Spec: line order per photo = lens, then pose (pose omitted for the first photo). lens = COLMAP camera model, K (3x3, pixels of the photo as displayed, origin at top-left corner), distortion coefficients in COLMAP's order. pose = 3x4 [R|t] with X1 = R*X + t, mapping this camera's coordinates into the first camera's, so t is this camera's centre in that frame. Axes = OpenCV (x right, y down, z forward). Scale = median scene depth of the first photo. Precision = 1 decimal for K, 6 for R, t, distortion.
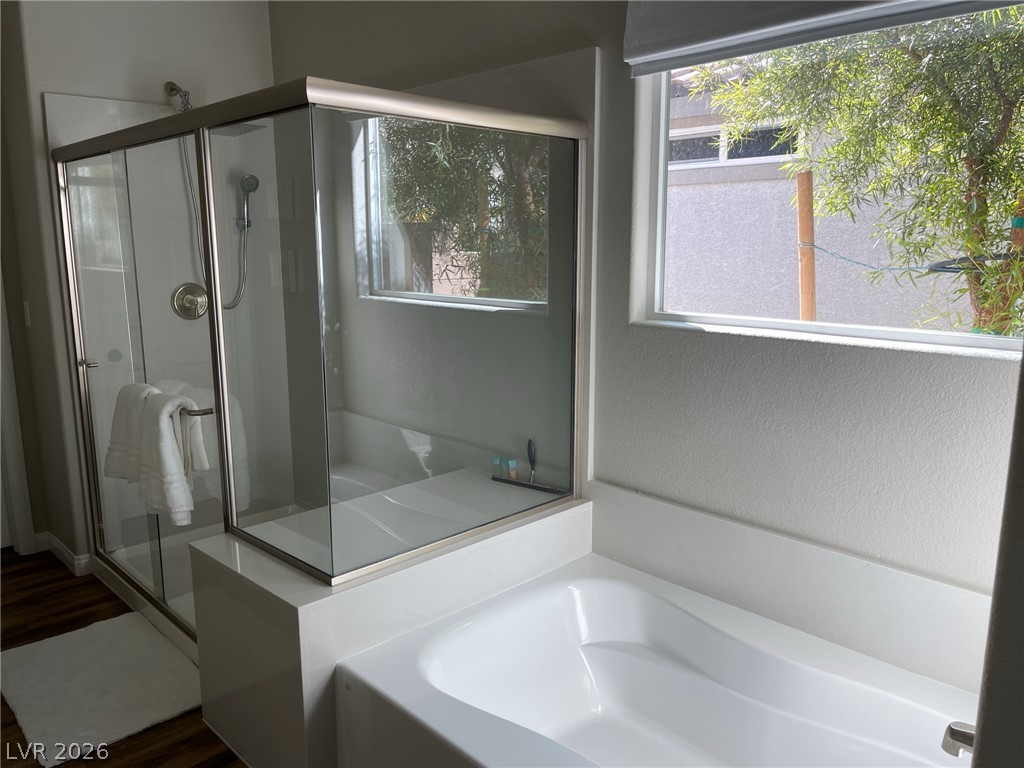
lens RADIAL K [[772.7, 0, 519.0], [0, 772.7, 384.2], [0, 0, 1]] dist [0.052002, -0.070161]
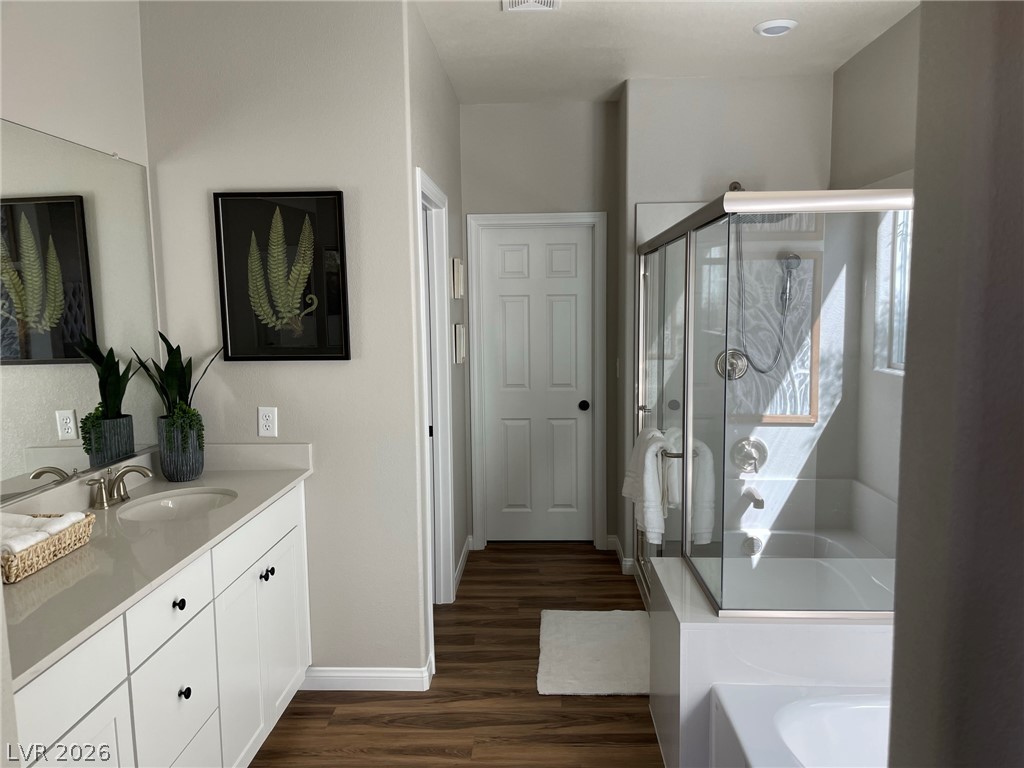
lens RADIAL K [[772.7, 0, 502.6], [0, 772.7, 383.1], [0, 0, 1]] dist [0.052002, -0.070161]
pose [[0.675978, 0.067404, -0.733832, 0.211837], [-0.120953, 0.992451, -0.020259, -0.013922], [0.726928, 0.102454, 0.679028, -0.035275]]
